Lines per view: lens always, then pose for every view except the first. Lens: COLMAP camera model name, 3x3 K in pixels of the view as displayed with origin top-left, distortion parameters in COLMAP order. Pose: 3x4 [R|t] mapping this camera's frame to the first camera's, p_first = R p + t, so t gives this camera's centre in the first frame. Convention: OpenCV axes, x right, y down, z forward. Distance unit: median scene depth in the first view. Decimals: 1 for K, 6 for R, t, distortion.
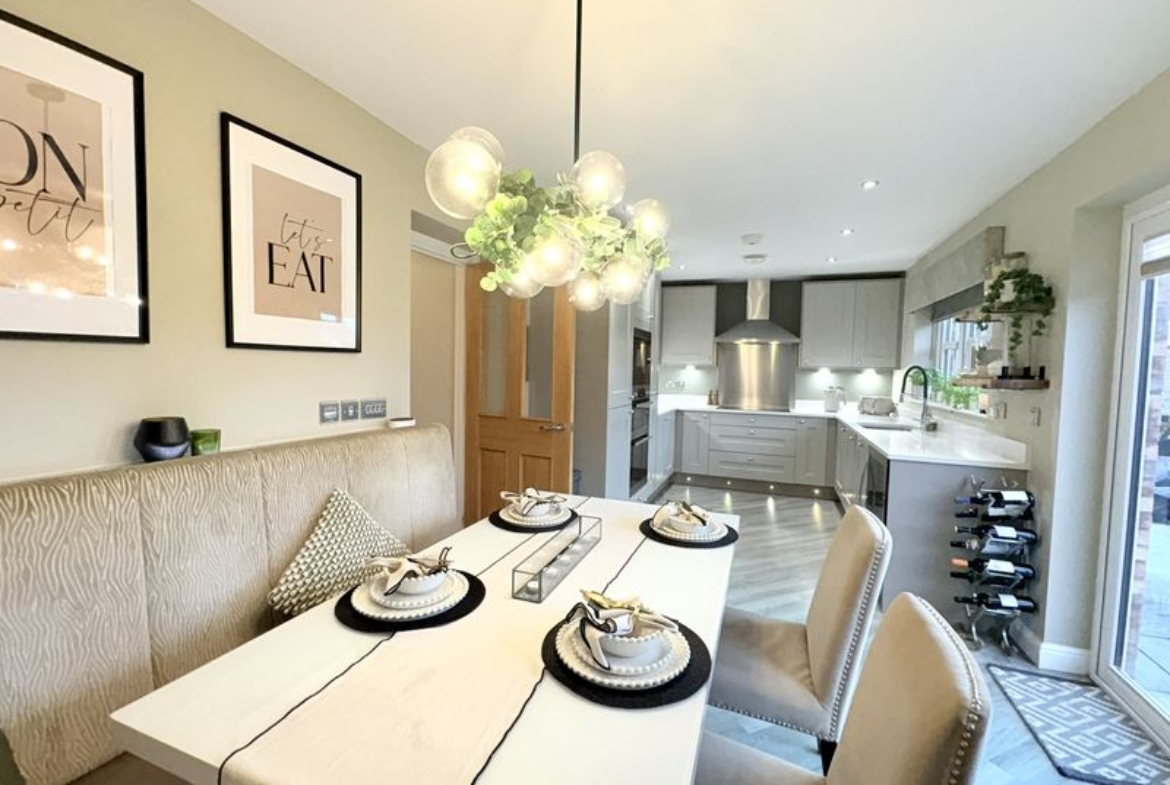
lens RADIAL K [[469.5, 0, 585.5], [0, 469.5, 392.7], [0, 0, 1]] dist [0.000974, -0.000453]
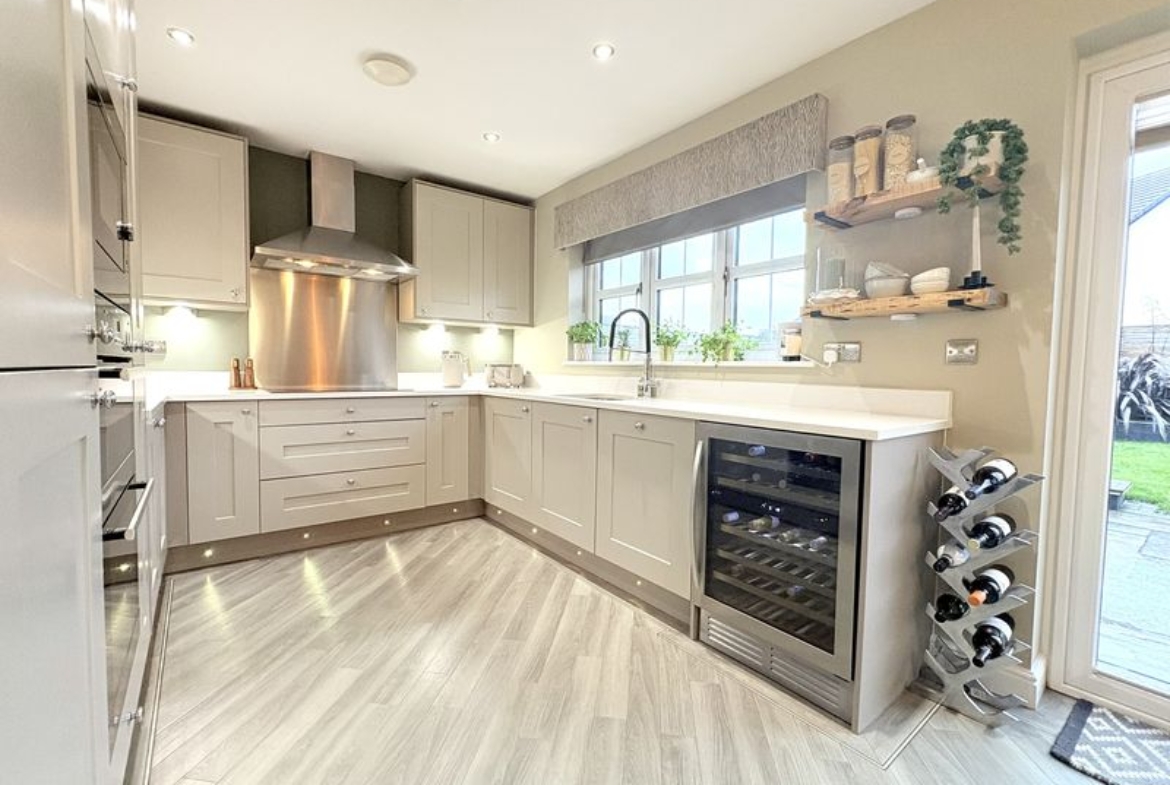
lens RADIAL K [[502.4, 0, 583.6], [0, 502.4, 389.6], [0, 0, 1]] dist [-0.002297, -0.000634]
pose [[0.525845, -0.049684, 0.849128, 0.007739], [0.039407, 0.998644, 0.034028, 0.026623], [-0.849667, 0.015568, 0.527090, 0.474838]]
